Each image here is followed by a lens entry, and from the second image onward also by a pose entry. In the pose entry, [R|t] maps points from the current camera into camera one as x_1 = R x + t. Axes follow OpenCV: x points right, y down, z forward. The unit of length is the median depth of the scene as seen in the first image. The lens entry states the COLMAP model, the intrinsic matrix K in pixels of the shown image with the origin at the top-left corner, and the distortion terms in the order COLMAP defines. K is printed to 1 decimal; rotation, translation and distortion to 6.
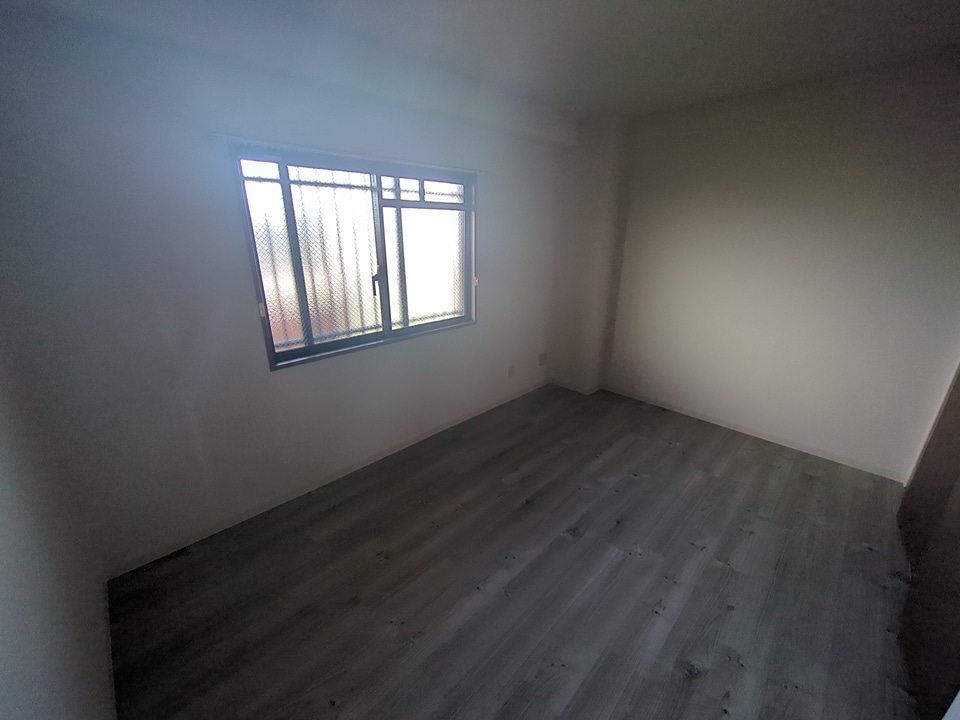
lens RADIAL K [[381.2, 0, 478.2], [0, 381.2, 360.7], [0, 0, 1]] dist [0.001199, 0.000257]
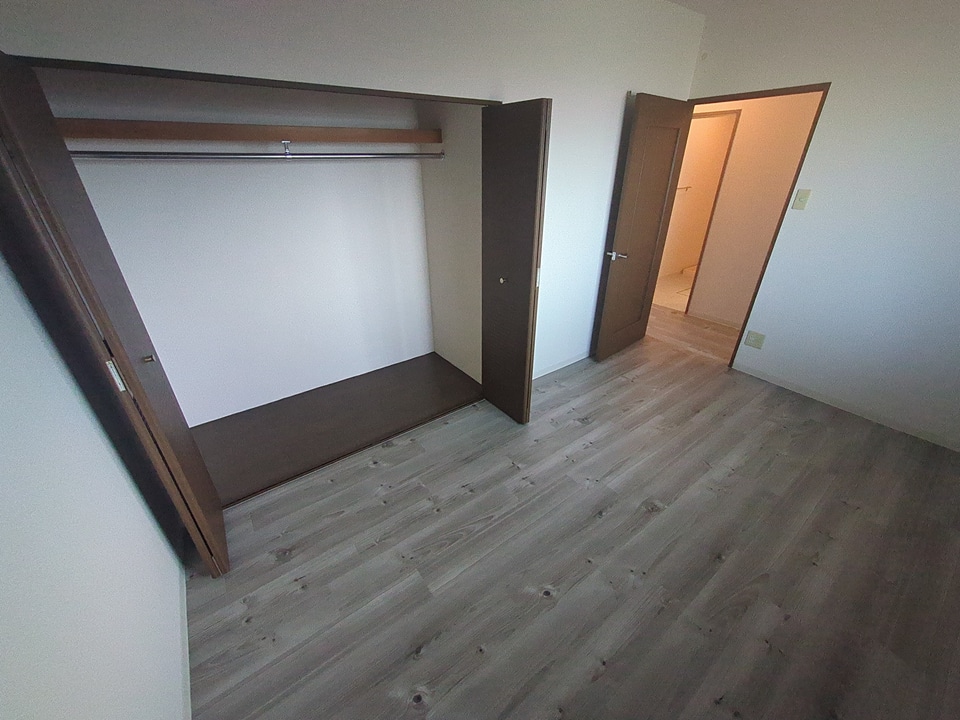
lens RADIAL K [[381.2, 0, 477.5], [0, 381.2, 359.0], [0, 0, 1]] dist [0.001199, 0.000257]
pose [[-0.990126, -0.063818, 0.124808, 0.598142], [0.047013, 0.687610, 0.724557, -0.503687], [-0.132059, 0.723270, -0.677820, 1.470280]]
